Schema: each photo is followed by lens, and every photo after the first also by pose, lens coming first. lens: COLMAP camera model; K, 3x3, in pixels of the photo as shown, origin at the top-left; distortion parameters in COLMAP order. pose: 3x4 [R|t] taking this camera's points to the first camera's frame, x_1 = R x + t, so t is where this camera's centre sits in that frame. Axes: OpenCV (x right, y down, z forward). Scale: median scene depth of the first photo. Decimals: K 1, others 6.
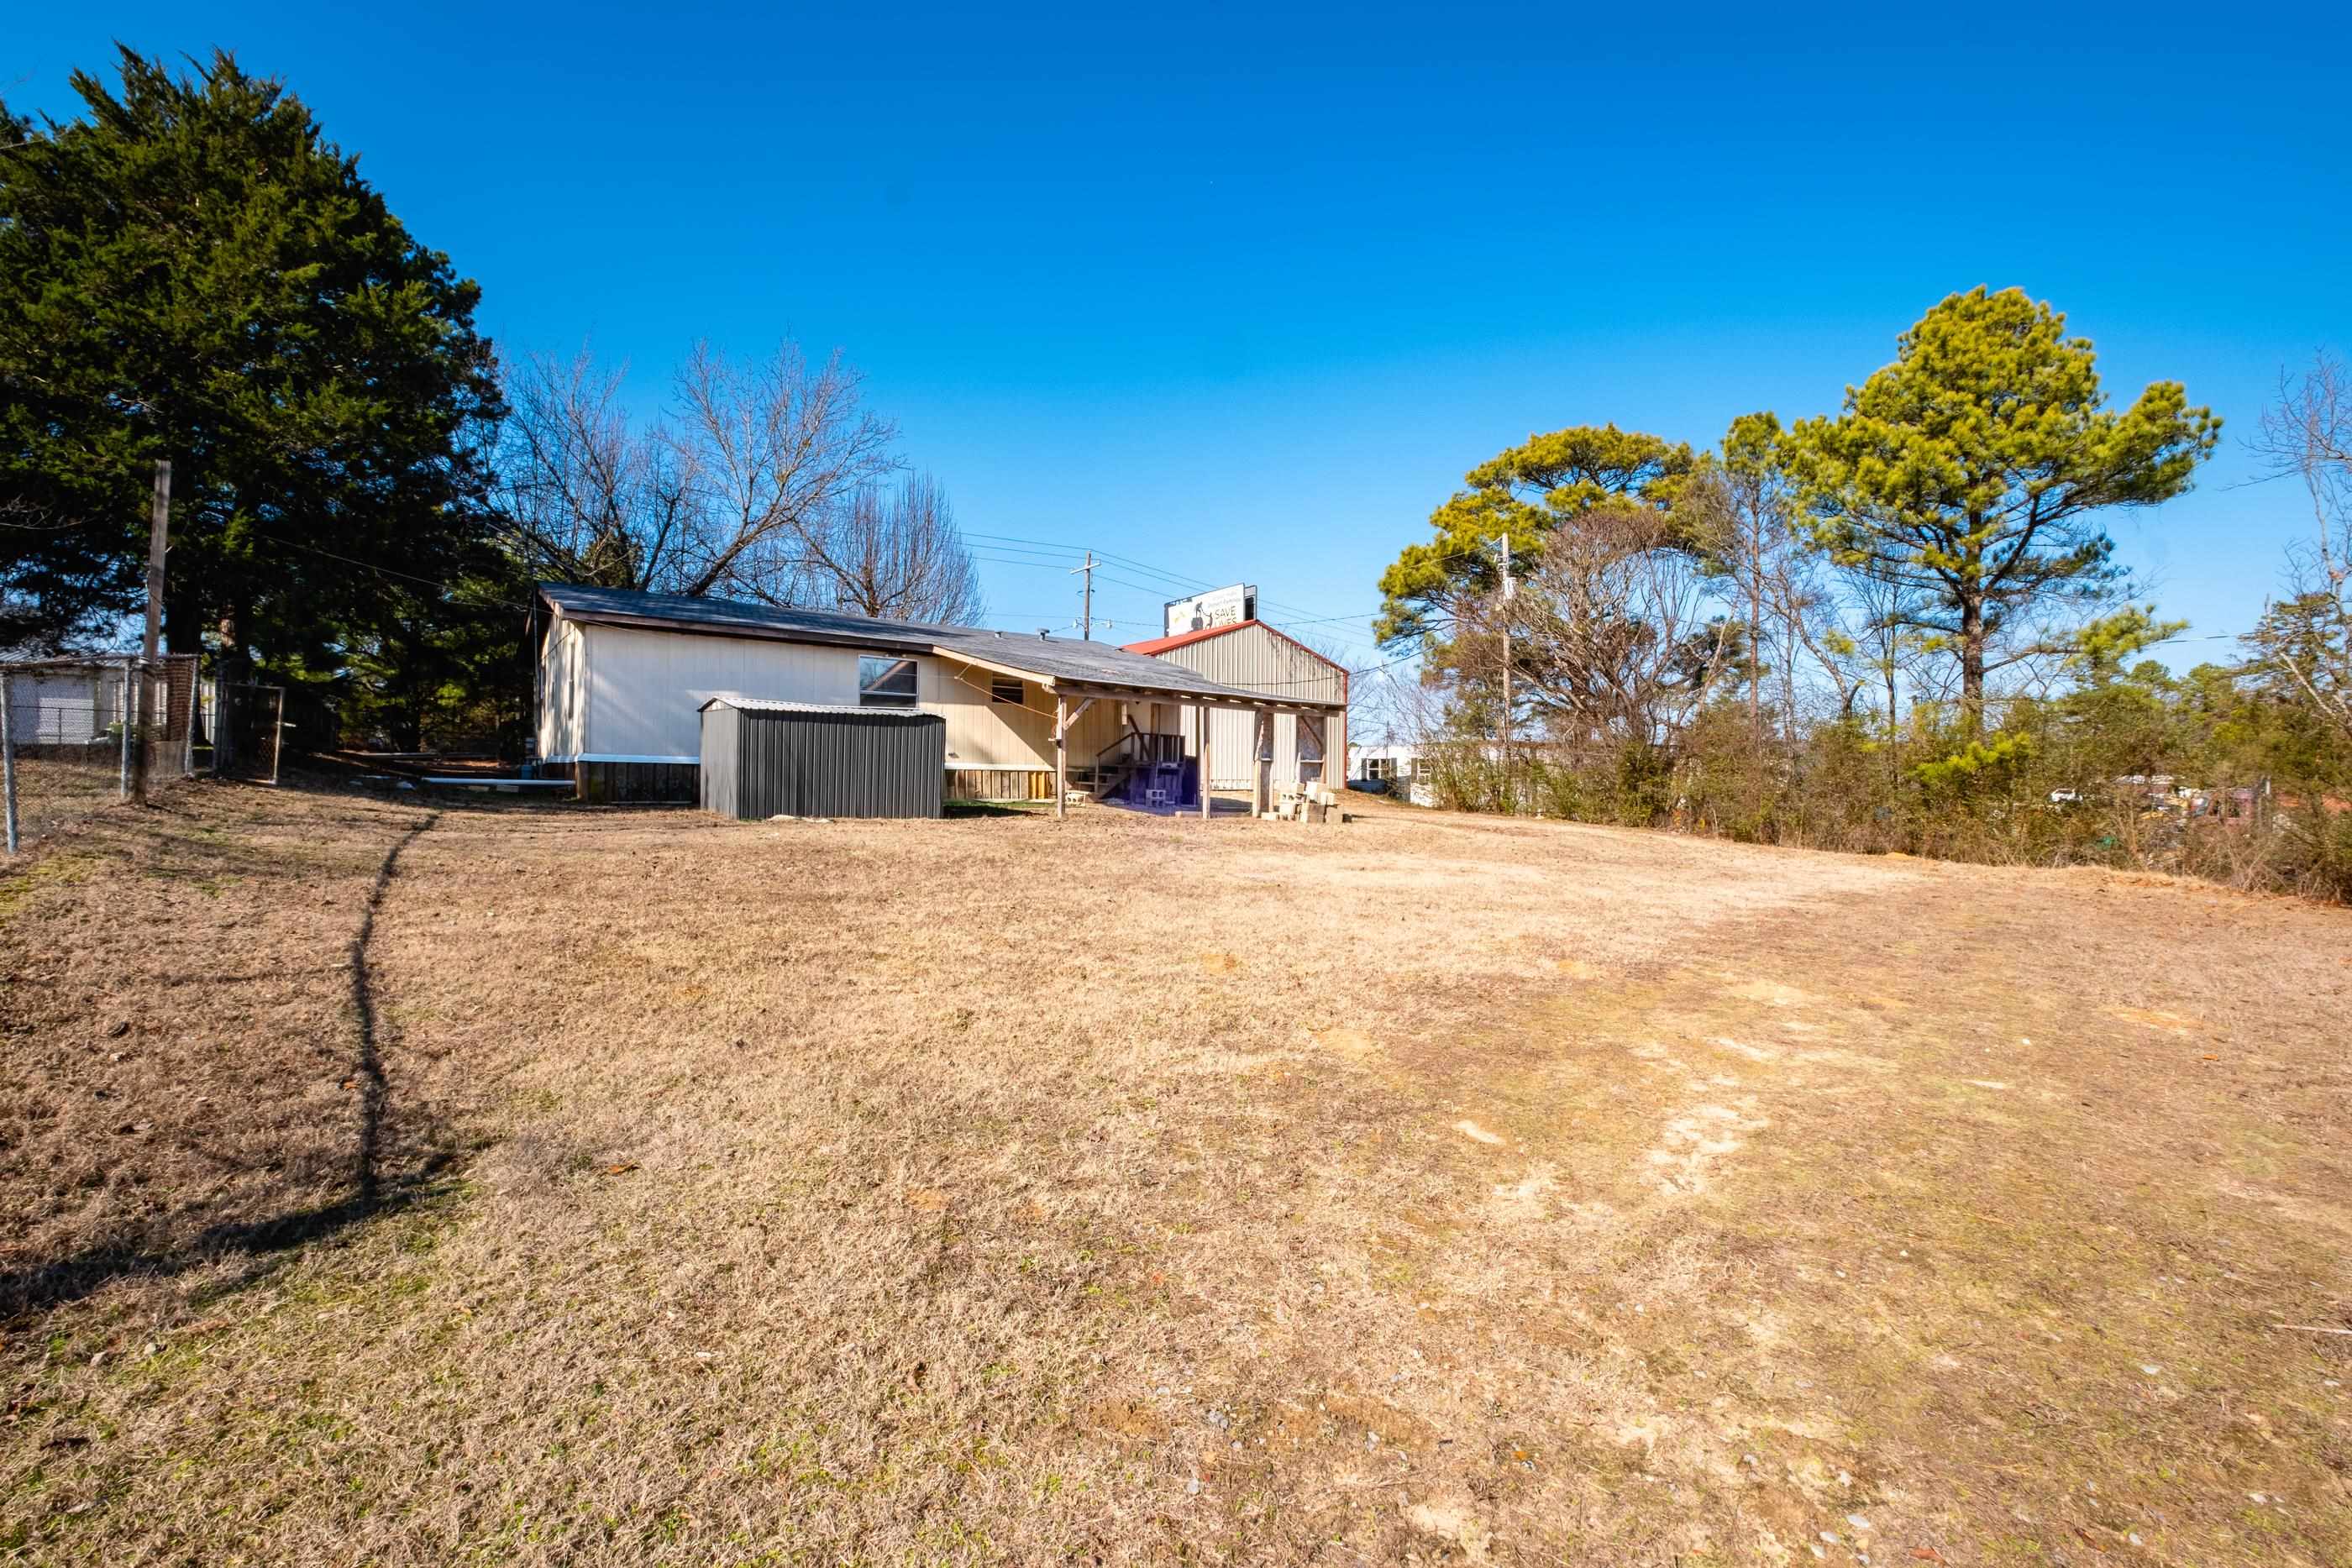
lens RADIAL K [[978.4, 0, 1176.0], [0, 978.4, 784.0], [0, 0, 1]] dist [0.007337, -0.000010]
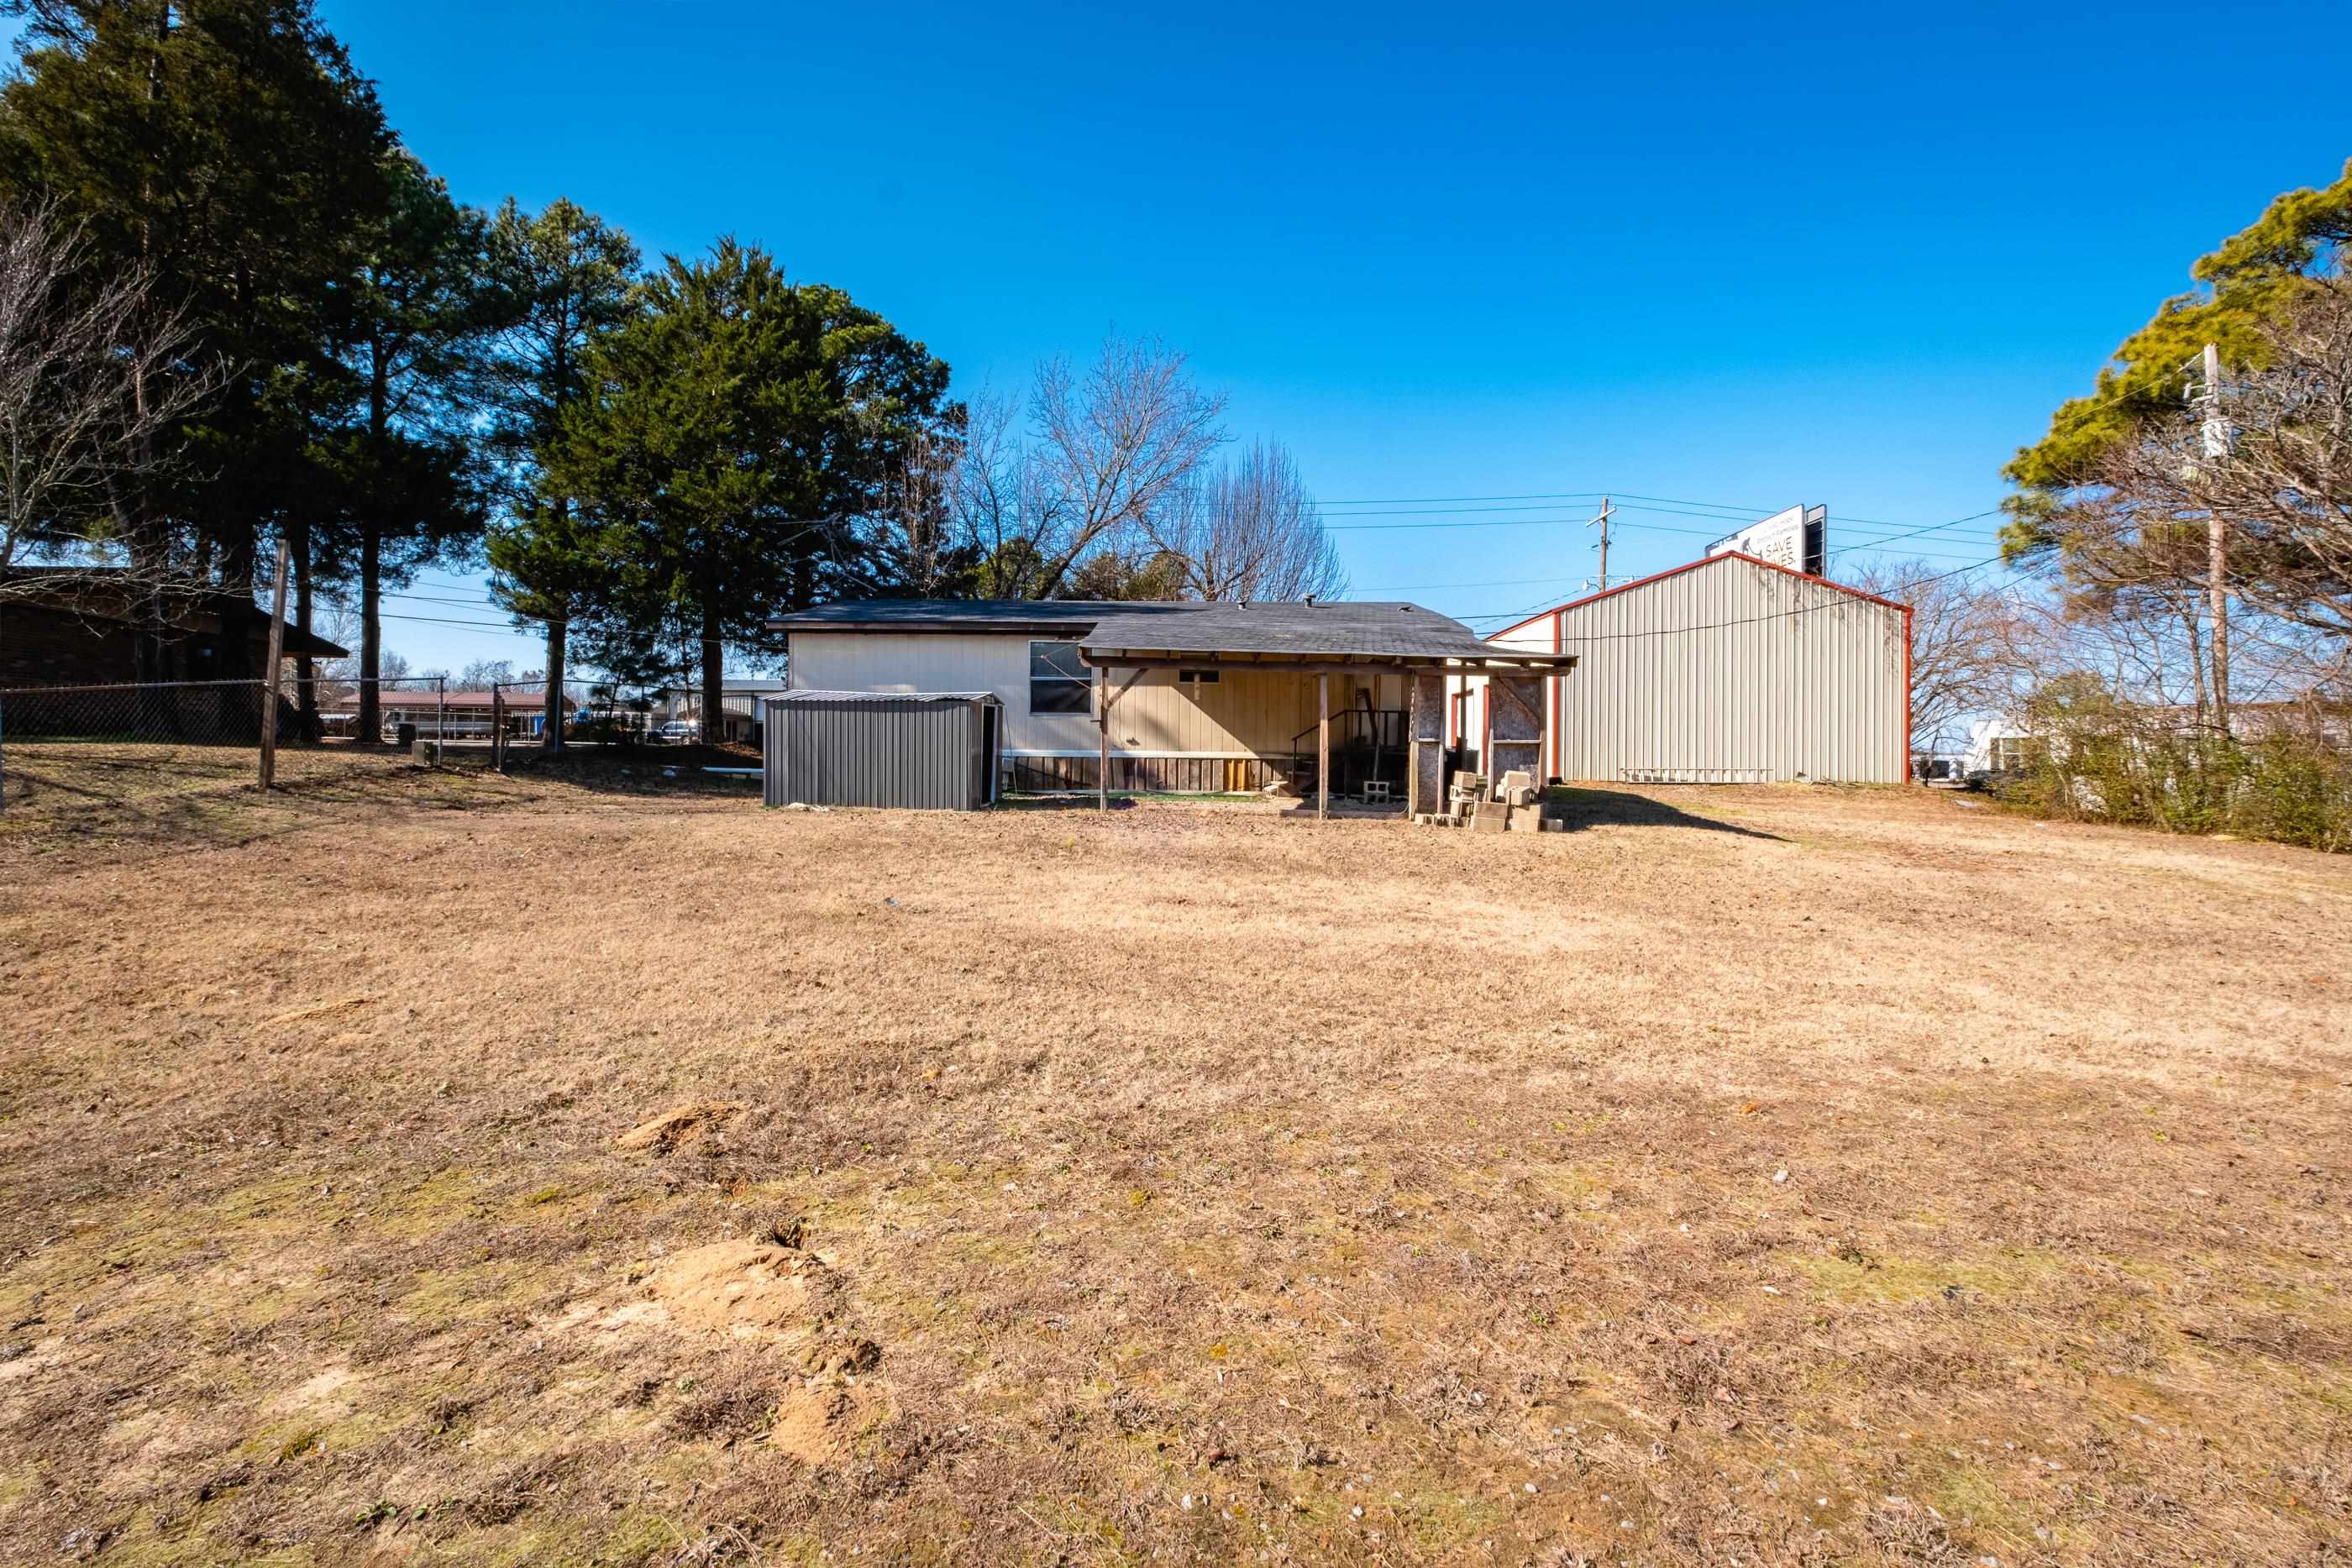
lens RADIAL K [[1010.3, 0, 1173.0], [0, 1010.3, 757.0], [0, 0, 1]] dist [-0.000554, -0.000066]
pose [[0.797245, -0.010262, -0.603569, 0.280925], [-0.001556, 0.999817, -0.019056, 0.001538], [0.603654, 0.016131, 0.797083, 0.209408]]
